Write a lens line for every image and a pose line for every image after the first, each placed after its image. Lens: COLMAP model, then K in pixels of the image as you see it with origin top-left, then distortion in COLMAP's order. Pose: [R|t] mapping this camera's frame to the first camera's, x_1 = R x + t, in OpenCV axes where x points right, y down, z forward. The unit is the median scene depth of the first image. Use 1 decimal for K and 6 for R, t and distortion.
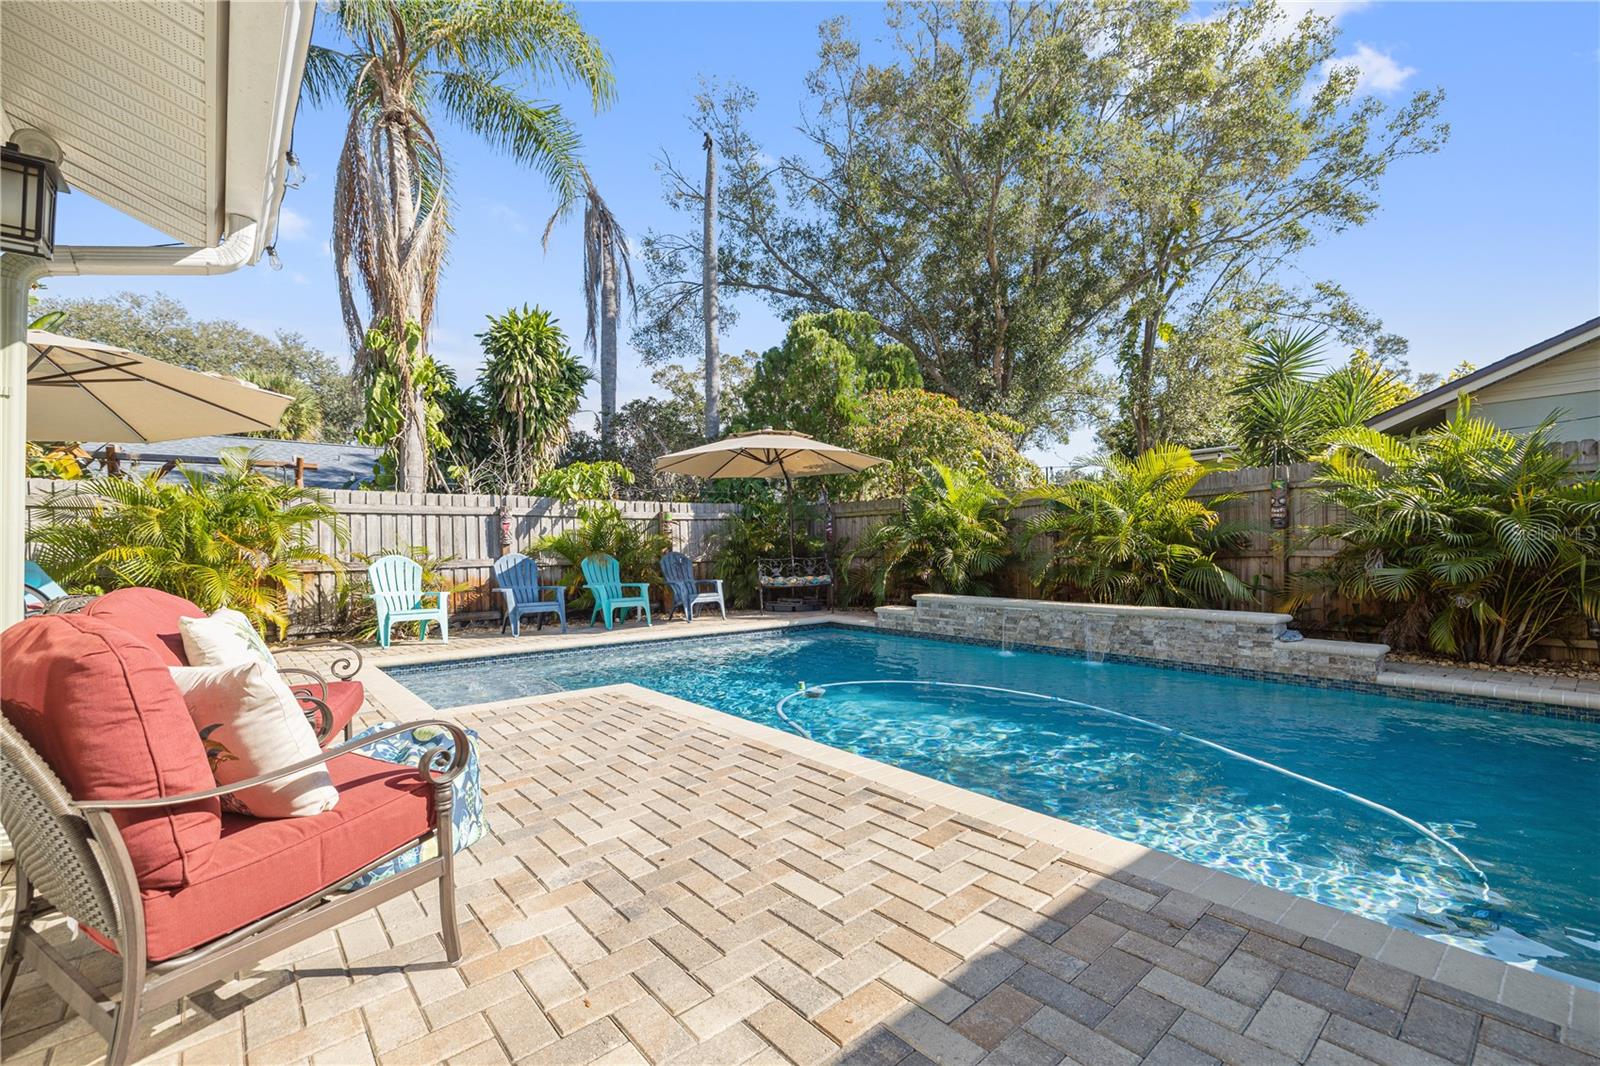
lens RADIAL K [[677.8, 0, 792.4], [0, 677.8, 537.2], [0, 0, 1]] dist [-0.003021, -0.000215]
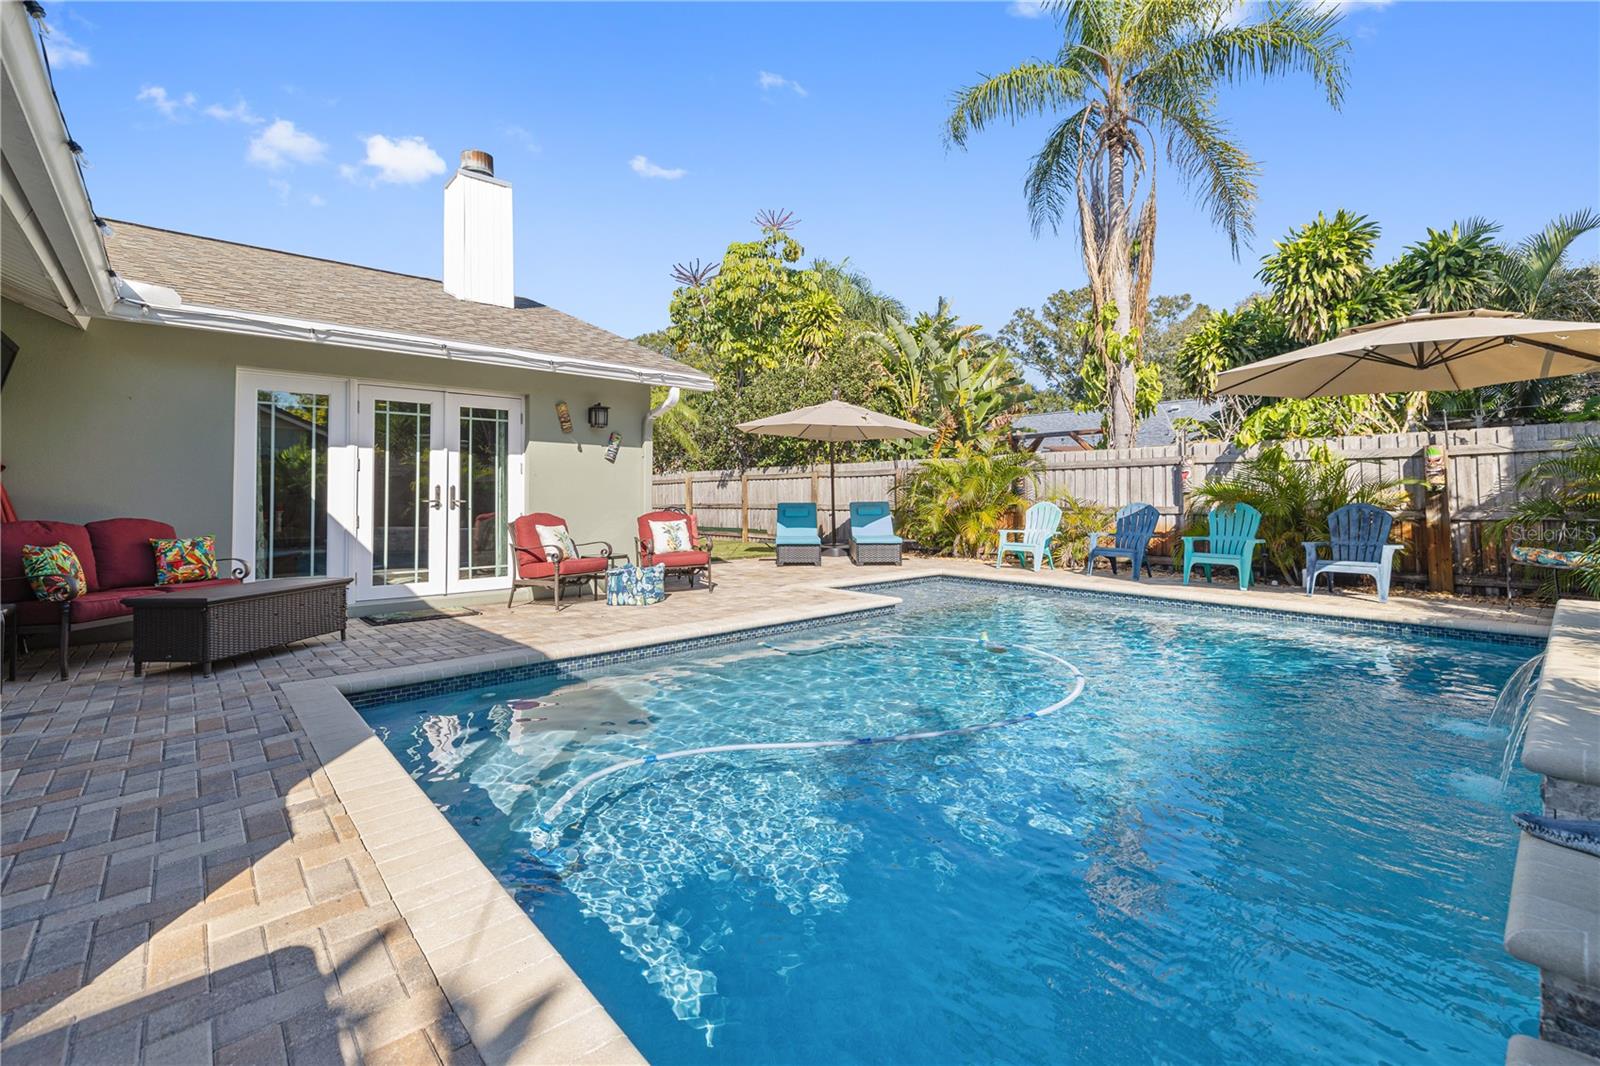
lens RADIAL K [[690.6, 0, 793.3], [0, 690.6, 480.1], [0, 0, 1]] dist [0.001730, 0.000282]
pose [[0.030031, -0.015207, -0.999433, 0.610388], [0.018983, 0.999713, -0.014641, -0.004108], [0.999369, -0.018533, 0.030311, 0.394071]]
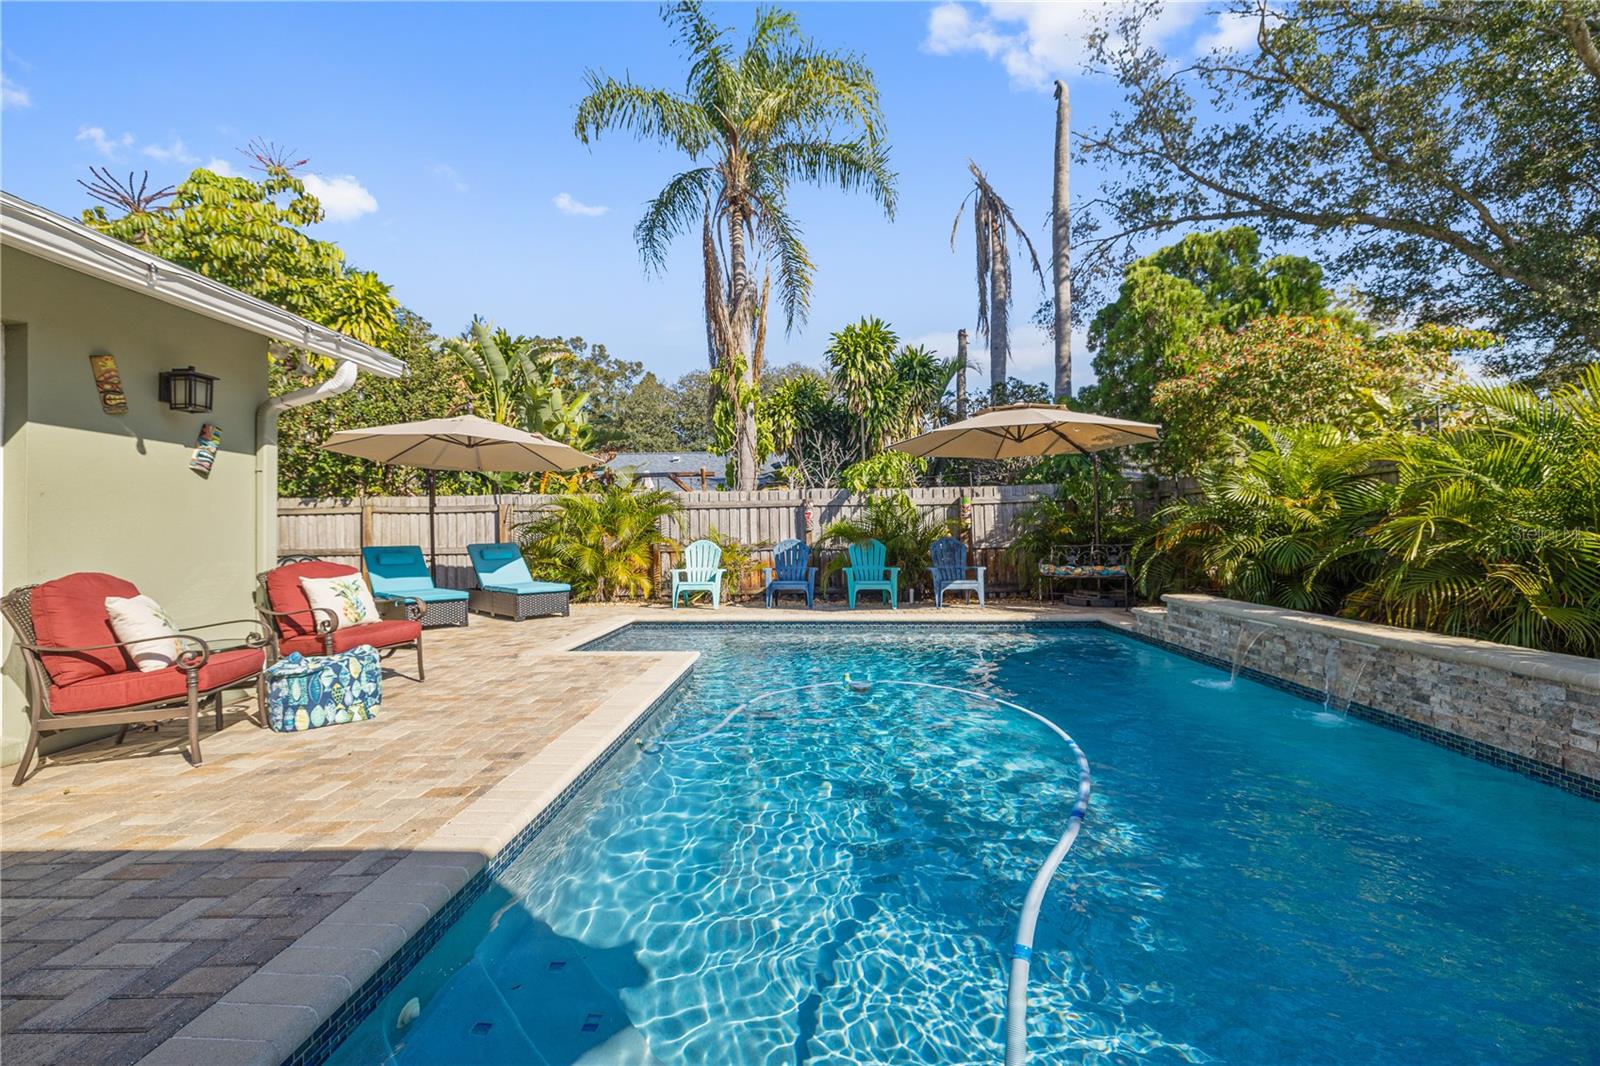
lens RADIAL K [[662.0, 0, 792.8], [0, 662.0, 529.1], [0, 0, 1]] dist [-0.008180, 0.000207]
pose [[0.728666, -0.004935, -0.684852, 0.358744], [0.016890, 0.999799, 0.010765, -0.005206], [0.684661, -0.019411, 0.728603, 0.144617]]
